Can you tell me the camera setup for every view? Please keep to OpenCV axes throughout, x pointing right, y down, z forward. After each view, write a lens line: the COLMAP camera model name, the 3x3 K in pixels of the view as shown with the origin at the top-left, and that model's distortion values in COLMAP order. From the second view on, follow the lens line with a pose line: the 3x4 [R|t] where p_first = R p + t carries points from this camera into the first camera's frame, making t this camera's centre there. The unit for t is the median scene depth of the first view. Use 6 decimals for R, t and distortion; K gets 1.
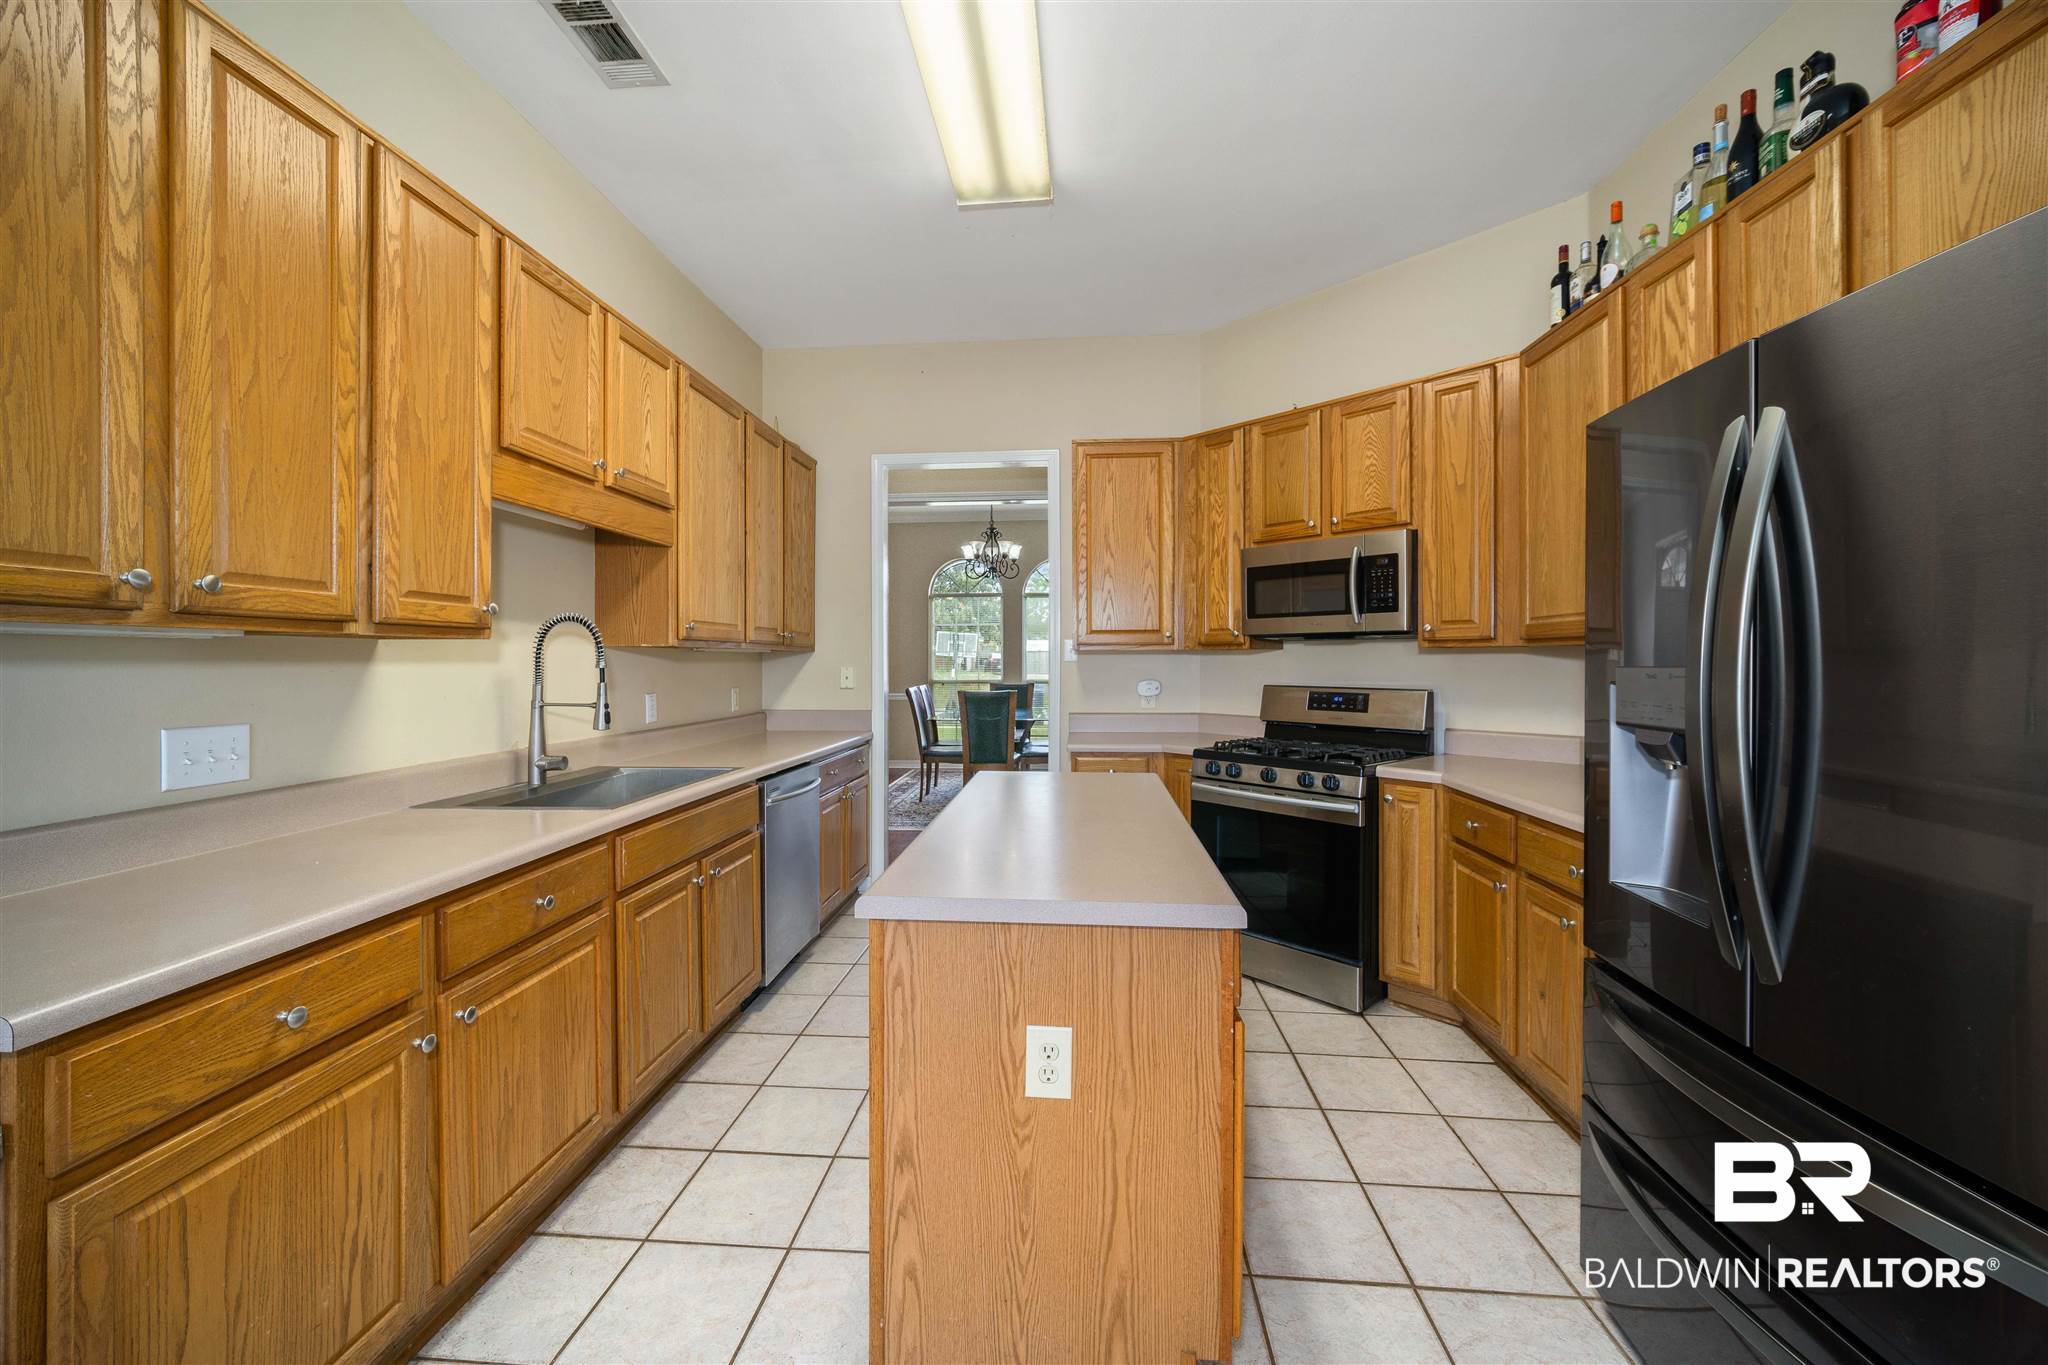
lens RADIAL K [[812.0, 0, 1019.0], [0, 812.0, 666.0], [0, 0, 1]] dist [-0.004319, 0.001211]
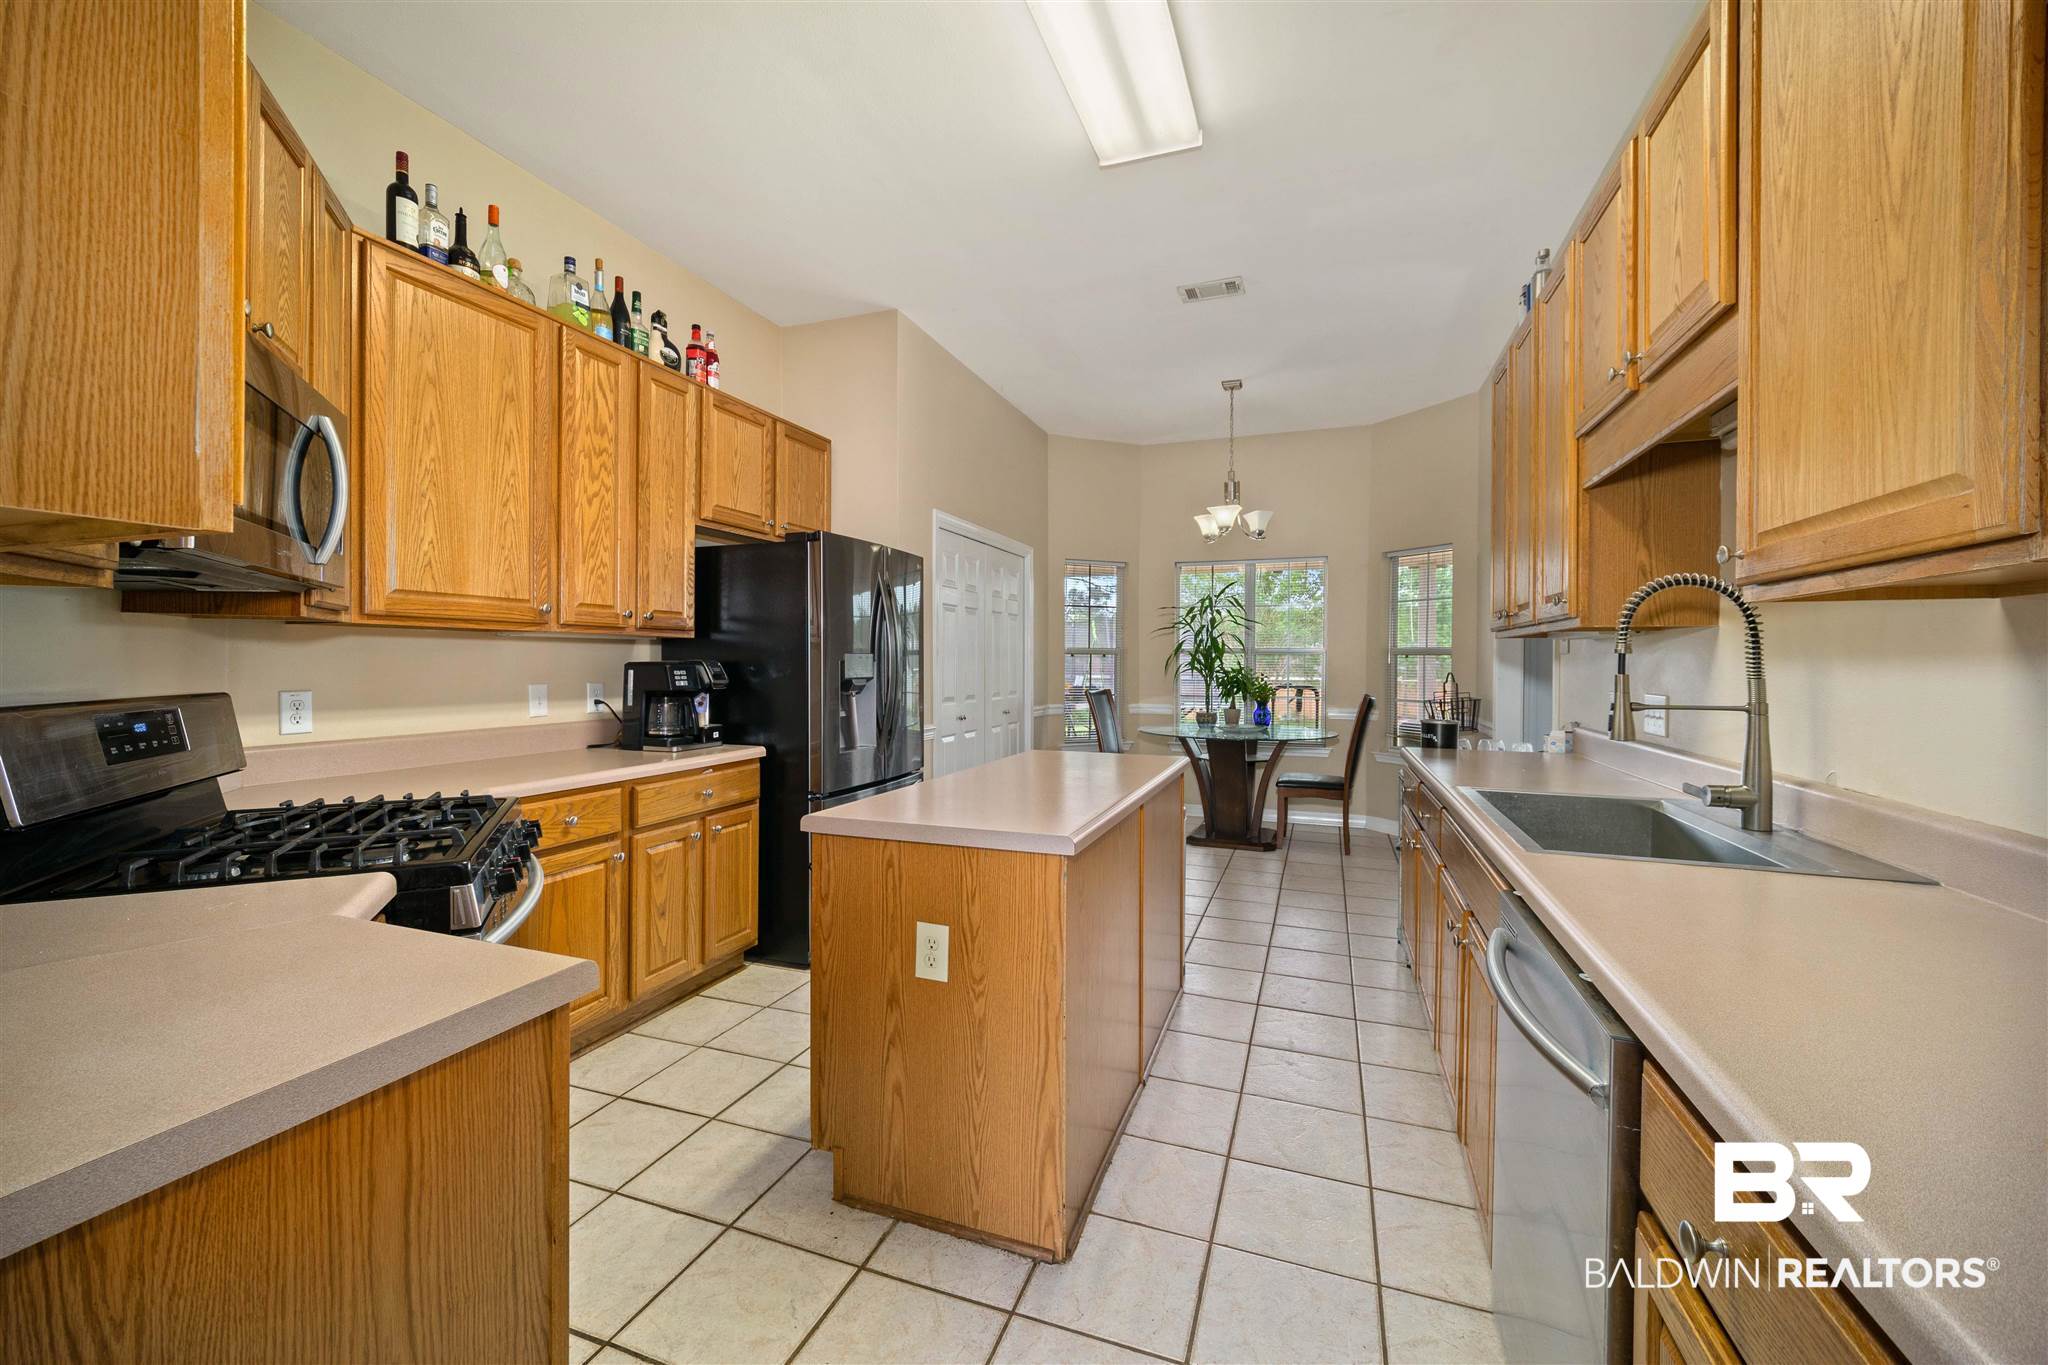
lens RADIAL K [[812.0, 0, 1019.1], [0, 812.0, 665.5], [0, 0, 1]] dist [-0.004319, 0.001211]
pose [[-0.963577, -0.005862, 0.267367, -0.224246], [-0.002769, 0.999925, 0.011945, 0.006181], [-0.267417, 0.010770, -0.963521, 2.084874]]
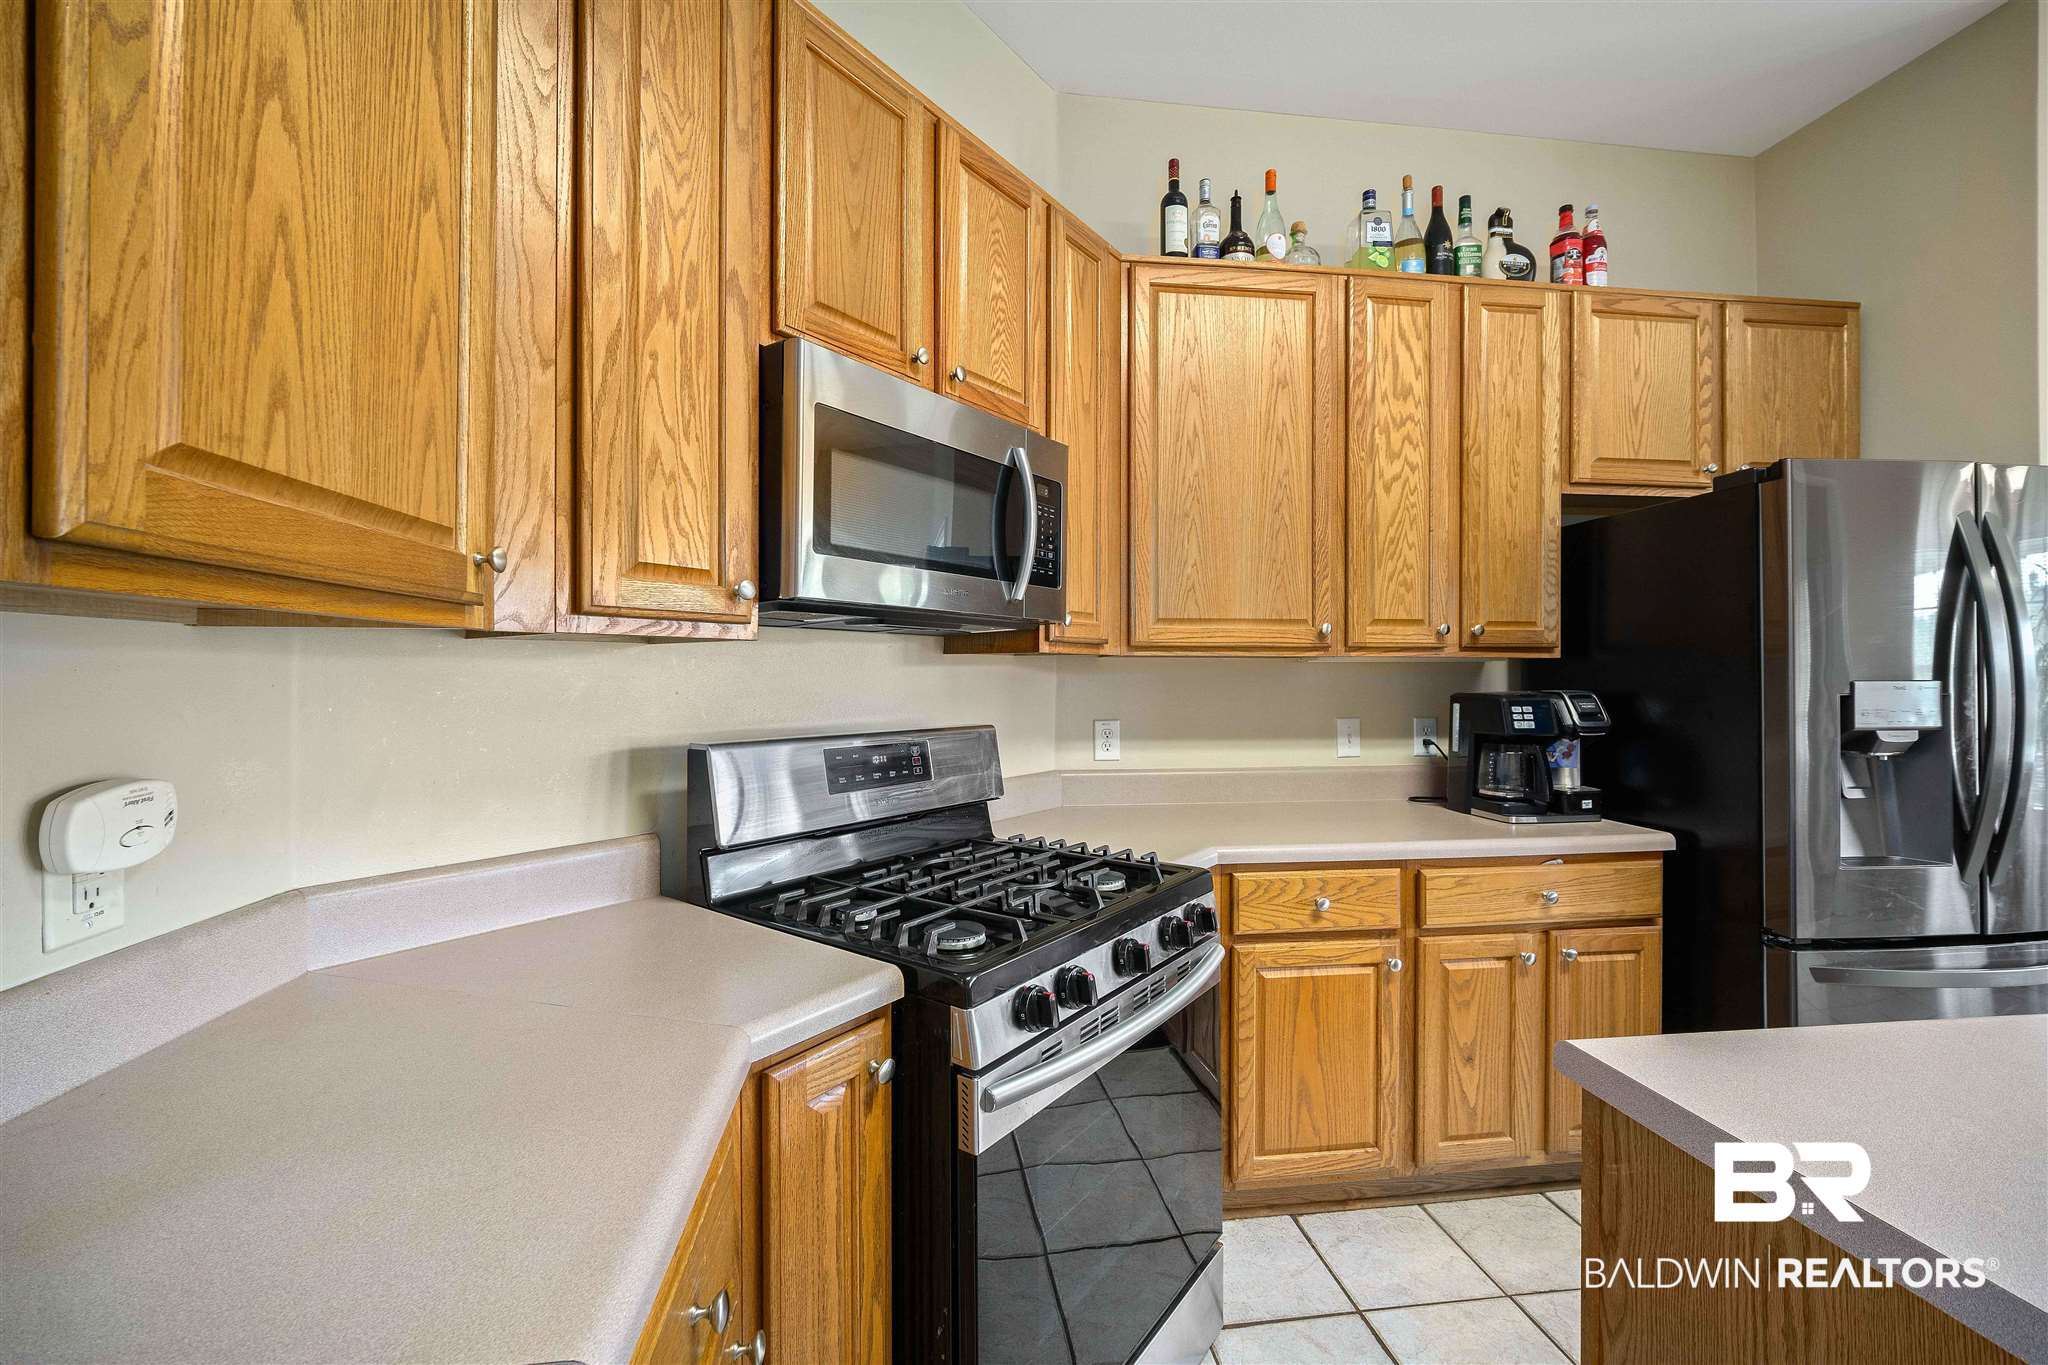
lens RADIAL K [[812.0, 0, 1062.3], [0, 812.0, 668.5], [0, 0, 1]] dist [-0.004319, 0.001211]
pose [[-0.209571, 0.001733, 0.977792, -0.117184], [0.005489, 0.999985, -0.000596, -0.015637], [-0.977778, 0.005242, -0.209577, 1.621496]]
